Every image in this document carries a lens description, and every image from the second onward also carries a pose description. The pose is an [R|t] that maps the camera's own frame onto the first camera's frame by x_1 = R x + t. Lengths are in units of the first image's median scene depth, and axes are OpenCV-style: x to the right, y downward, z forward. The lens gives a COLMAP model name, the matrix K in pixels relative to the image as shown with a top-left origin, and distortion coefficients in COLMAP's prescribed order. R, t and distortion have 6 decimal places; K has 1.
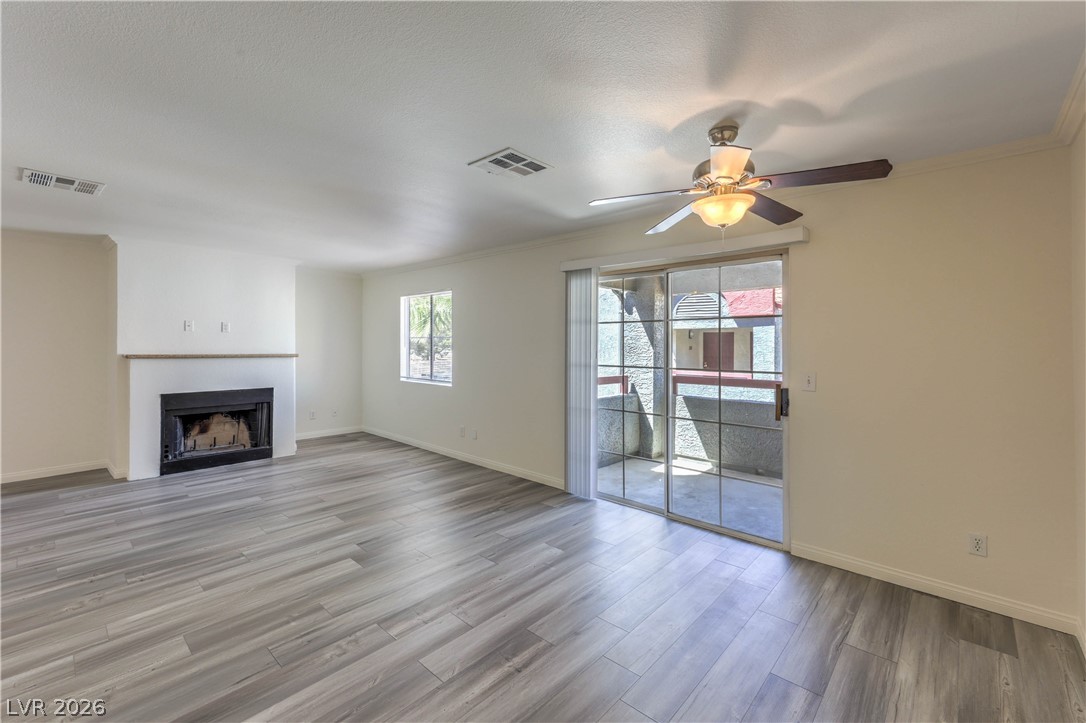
lens RADIAL K [[462.2, 0, 540.3], [0, 462.2, 341.4], [0, 0, 1]] dist [0.009050, -0.000131]
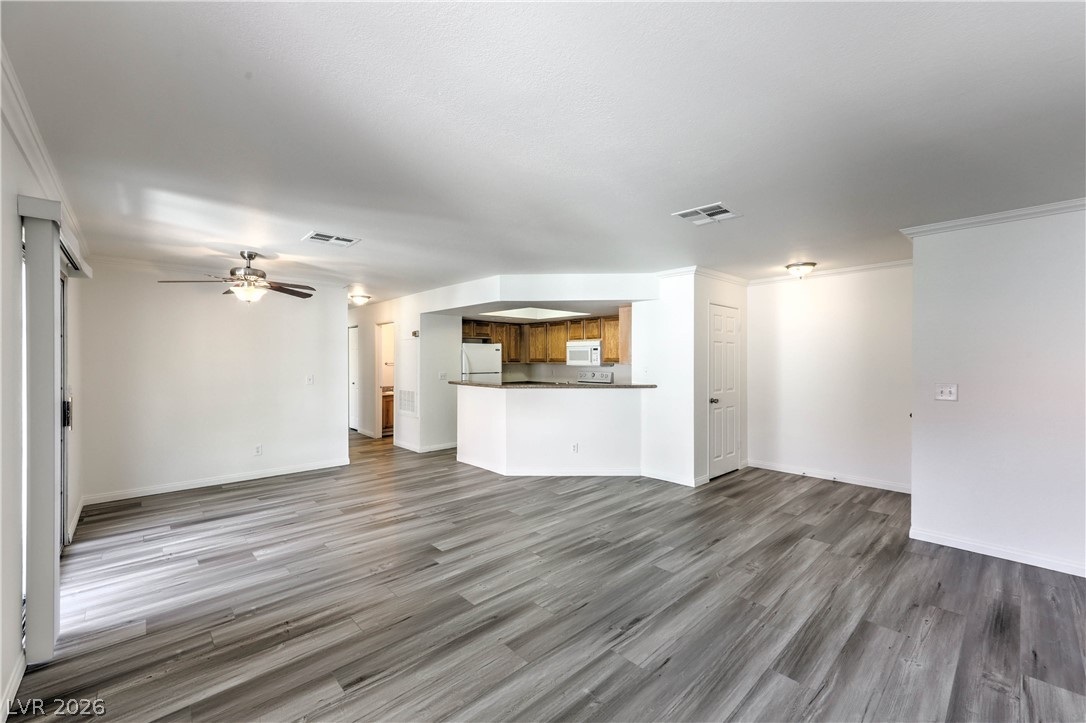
lens RADIAL K [[440.1, 0, 554.1], [0, 440.1, 364.4], [0, 0, 1]] dist [0.004944, 0.000196]
pose [[-0.998086, -0.006119, 0.061542, -0.540424], [-0.005678, 0.999957, 0.007337, -0.002200], [-0.061585, 0.006973, -0.998078, 1.490247]]
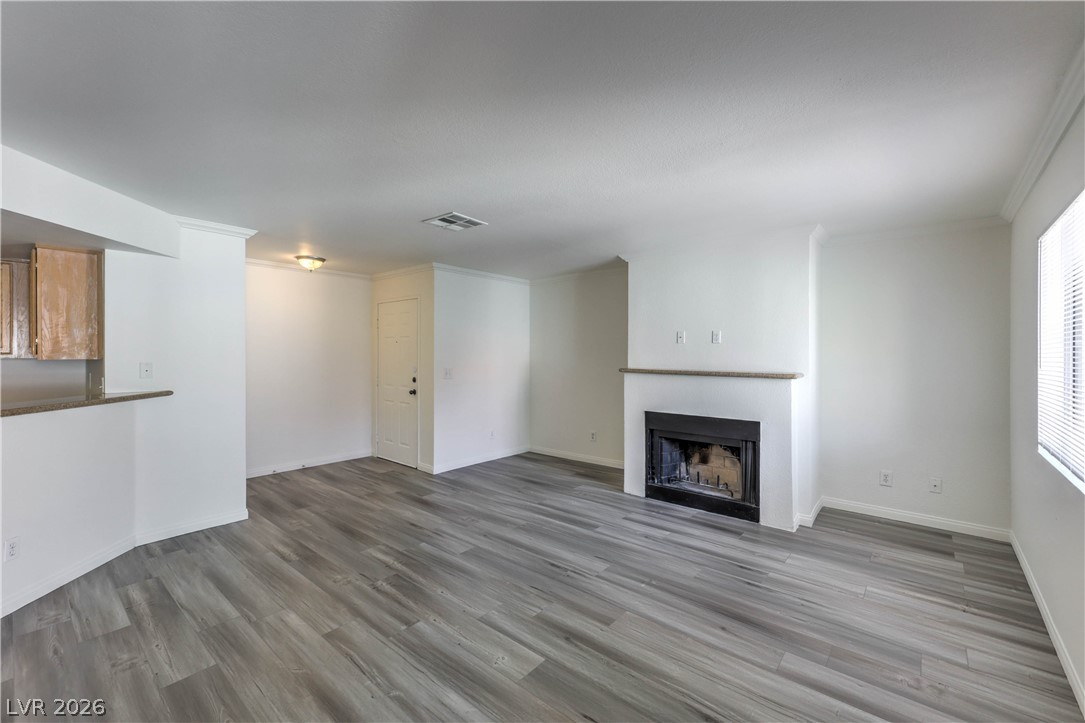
lens RADIAL K [[448.0, 0, 545.9], [0, 448.0, 355.0], [0, 0, 1]] dist [0.004255, 0.000439]
pose [[0.043090, -0.004693, -0.999060, 0.099786], [0.003977, 0.999982, -0.004526, 0.003360], [0.999063, -0.003778, 0.043108, 0.871327]]
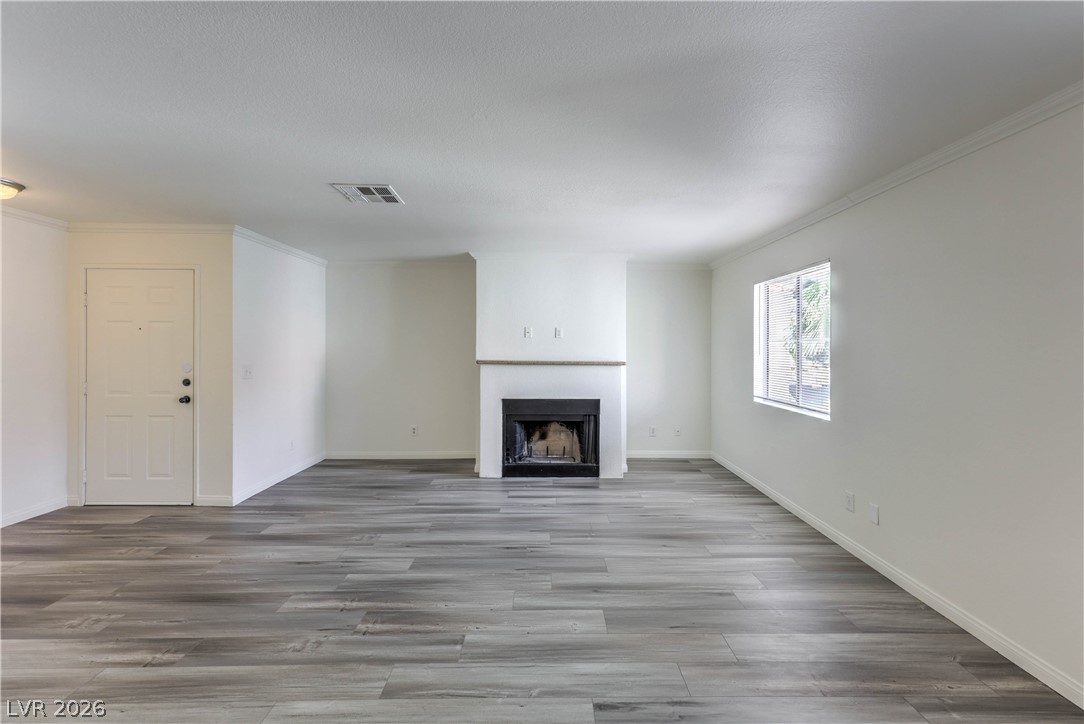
lens RADIAL K [[444.8, 0, 546.7], [0, 444.8, 348.0], [0, 0, 1]] dist [0.006645, 0.000321]
pose [[0.684799, -0.003477, -0.728724, -0.027446], [0.005423, 0.999985, 0.000325, 0.000327], [0.728712, -0.004174, 0.684808, 0.450378]]
